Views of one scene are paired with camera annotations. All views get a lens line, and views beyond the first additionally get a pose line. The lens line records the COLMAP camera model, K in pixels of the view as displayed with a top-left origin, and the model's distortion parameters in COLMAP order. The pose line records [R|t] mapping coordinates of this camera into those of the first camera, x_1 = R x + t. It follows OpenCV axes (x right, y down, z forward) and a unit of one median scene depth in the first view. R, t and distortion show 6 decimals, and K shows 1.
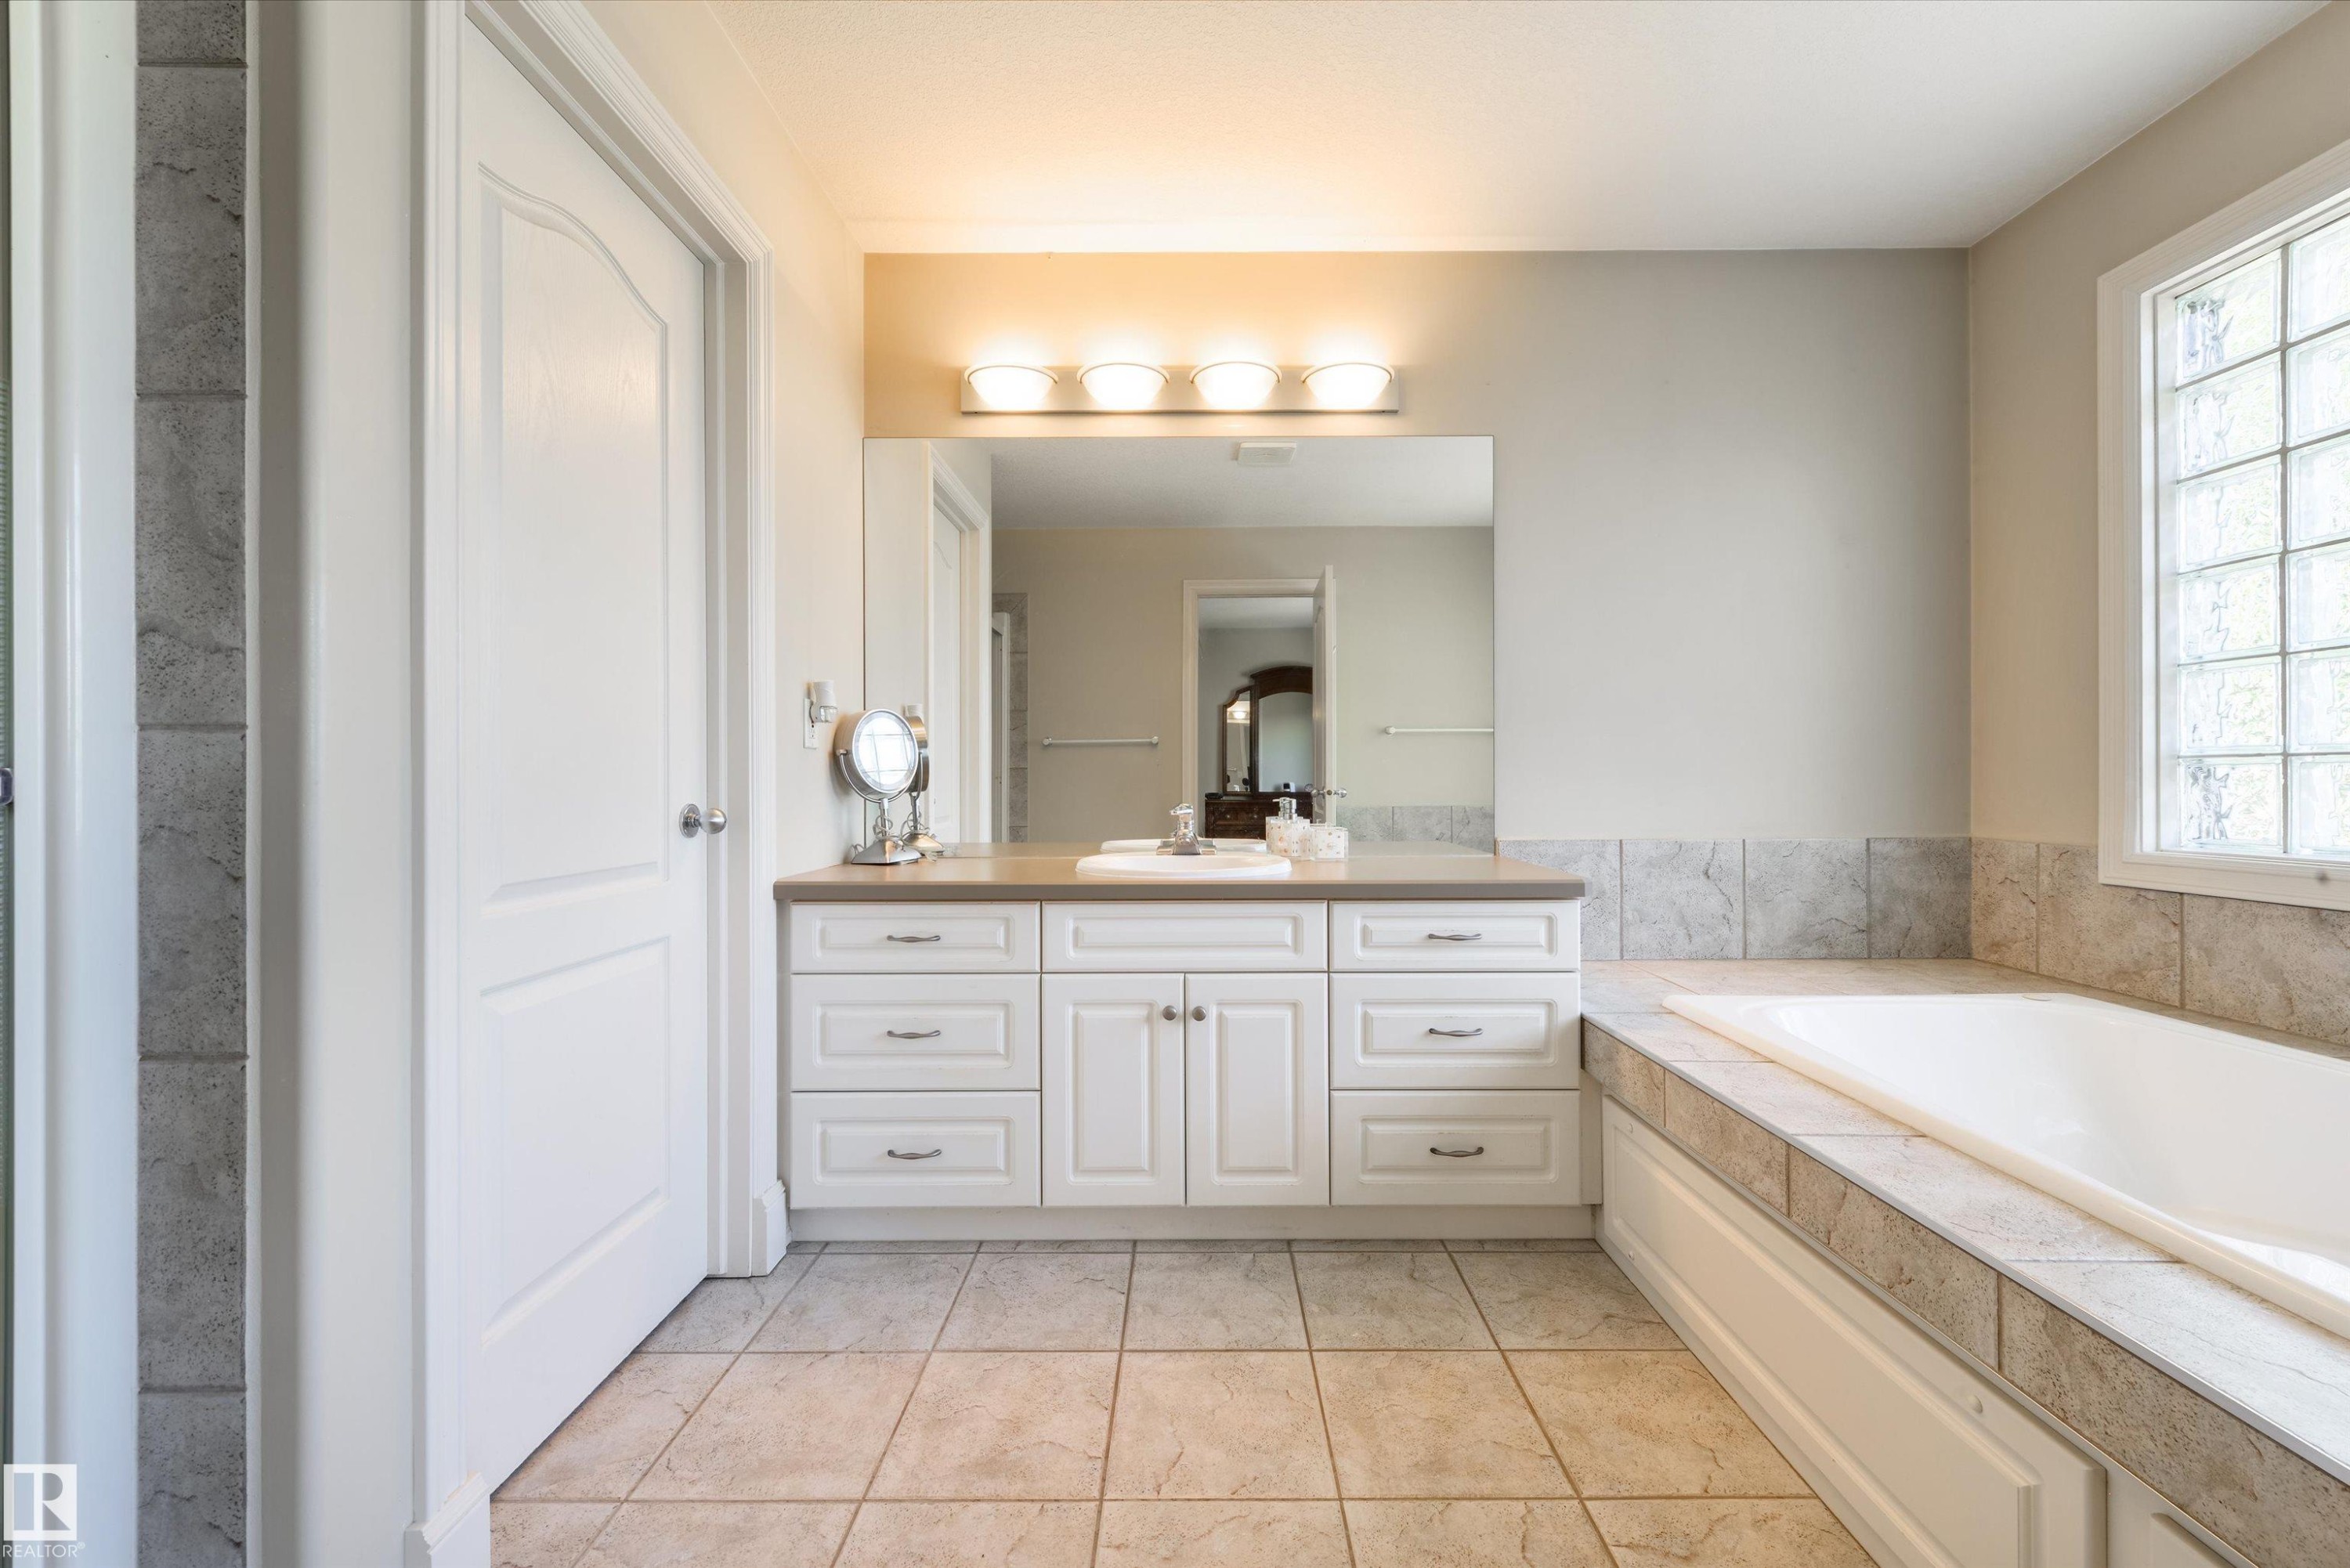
lens RADIAL K [[915.3, 0, 1191.5], [0, 915.3, 777.0], [0, 0, 1]] dist [-0.000251, 0.000036]
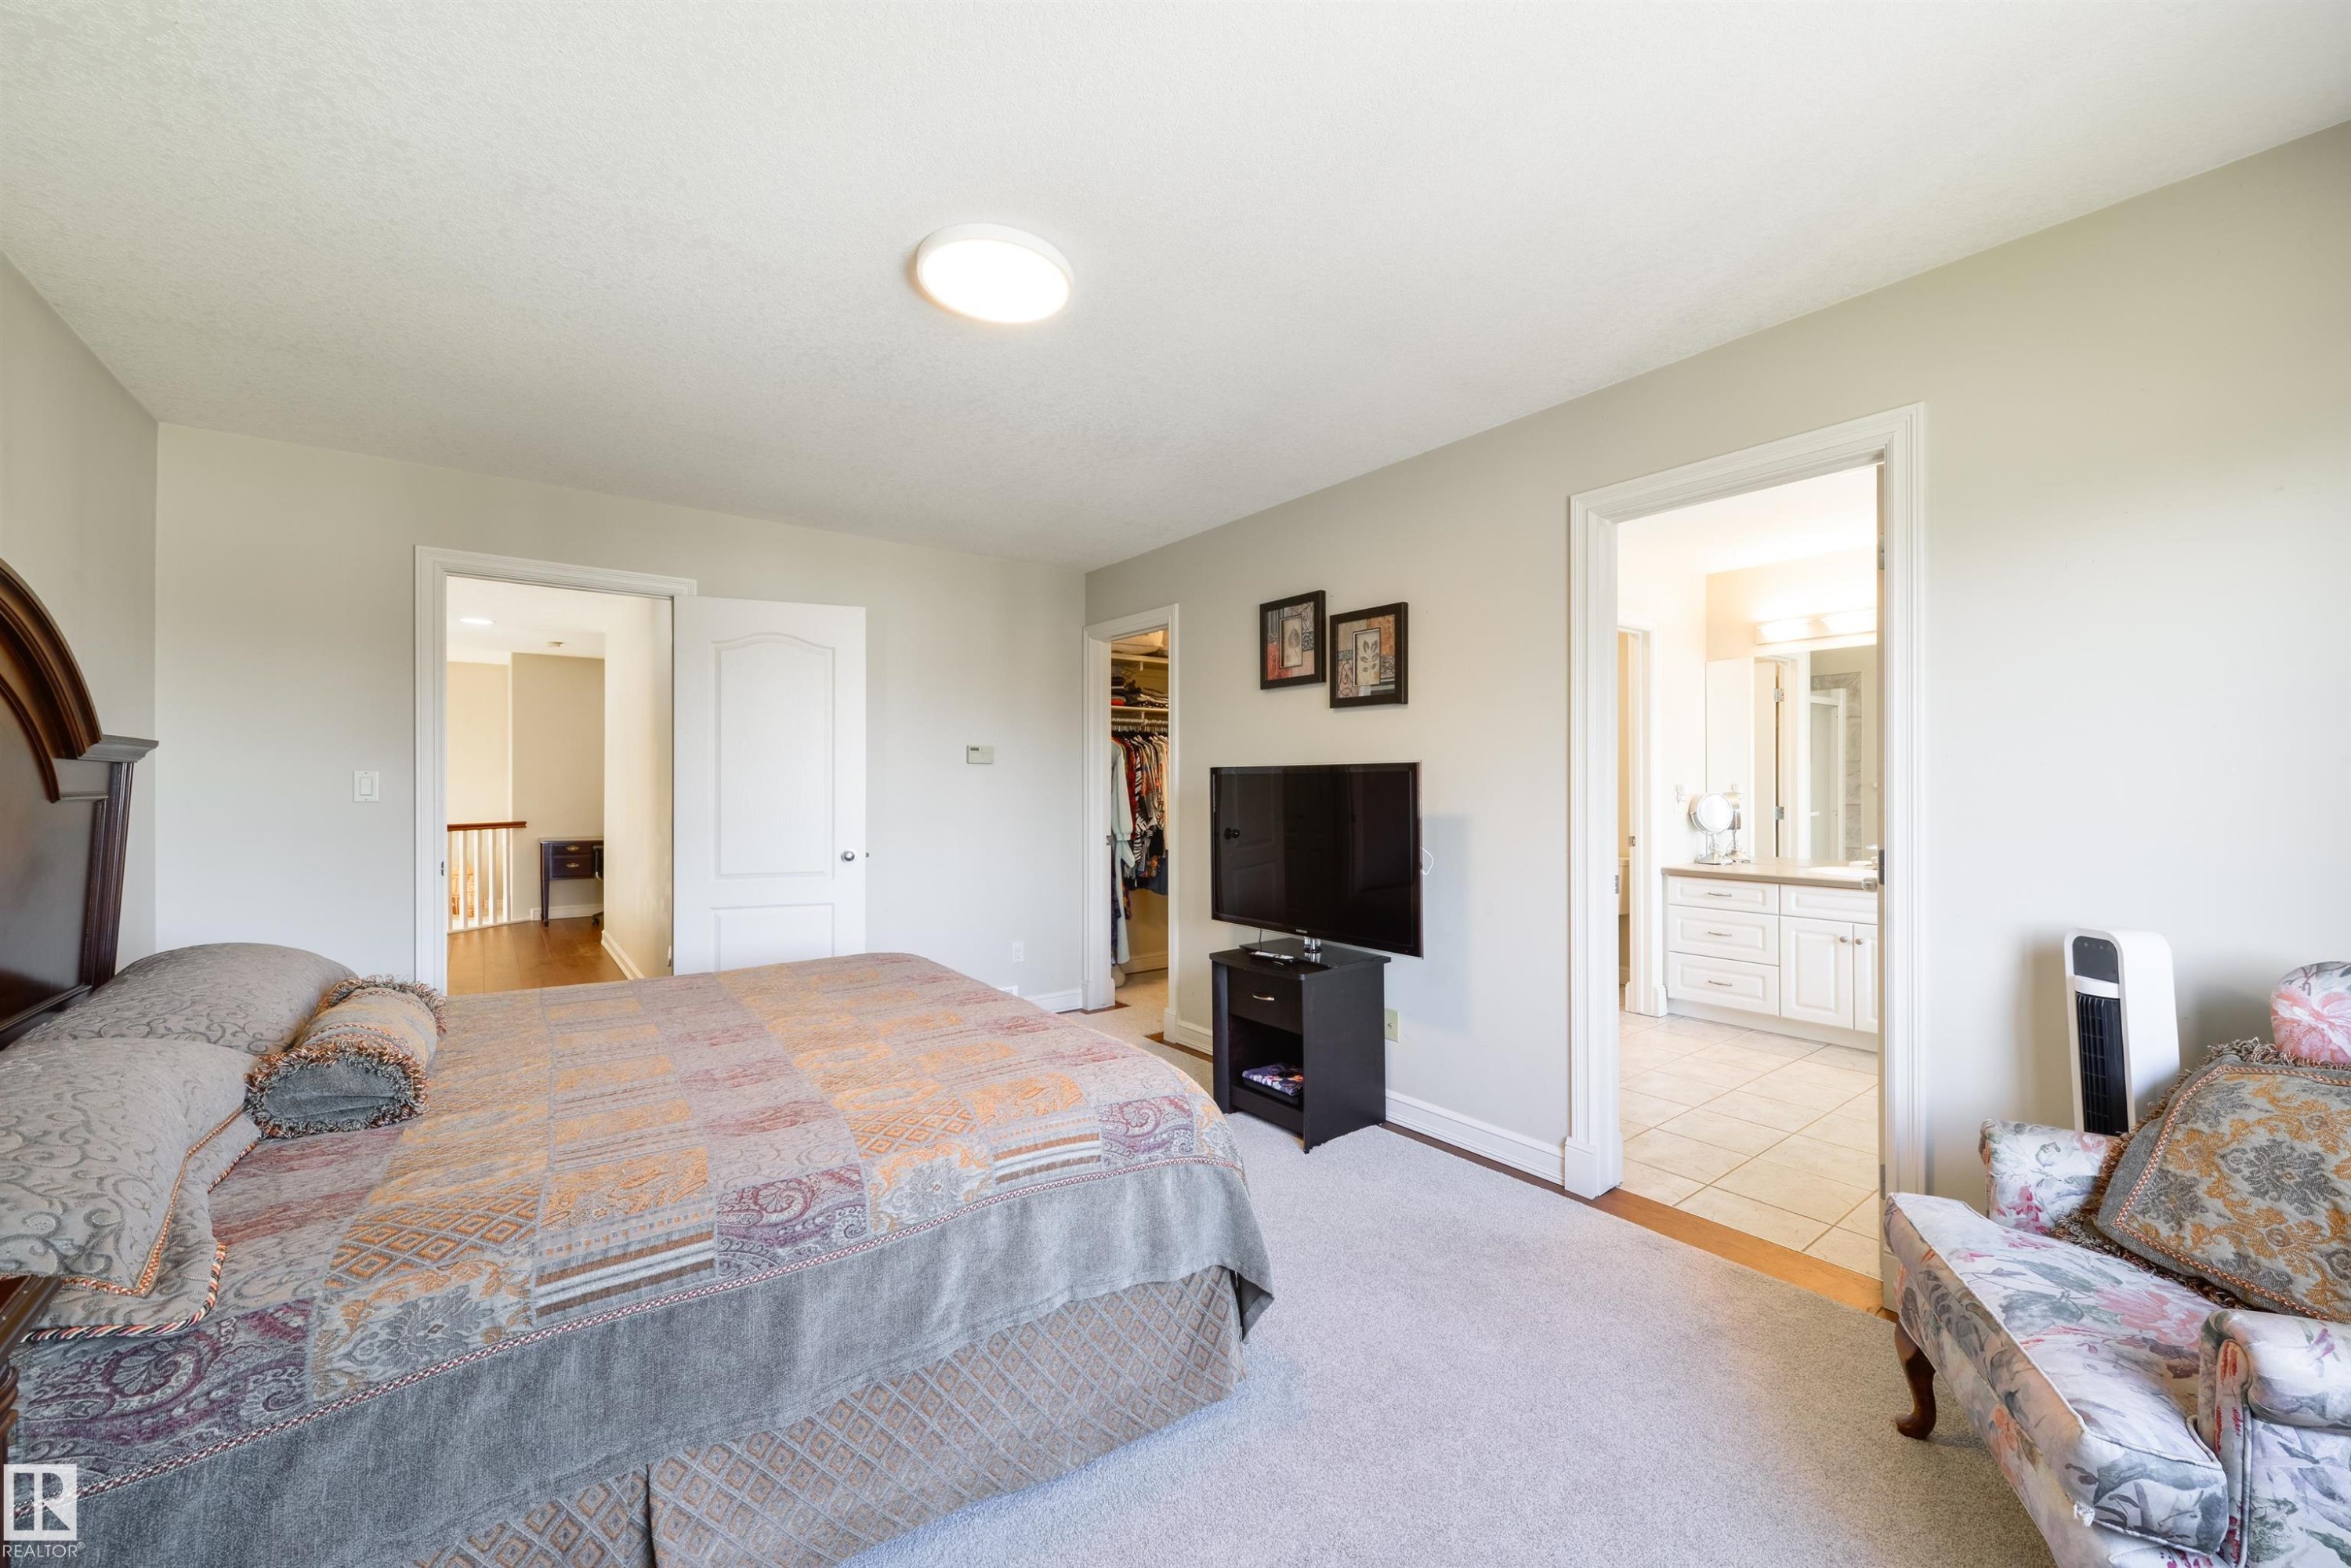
lens RADIAL K [[915.7, 0, 1192.0], [0, 915.7, 777.0], [0, 0, 1]] dist [-0.000251, 0.000036]
pose [[0.613784, 0.000333, -0.789474, 0.679662], [-0.001779, 0.999998, -0.000961, -0.116368], [0.789472, 0.001994, 0.613783, -1.437472]]
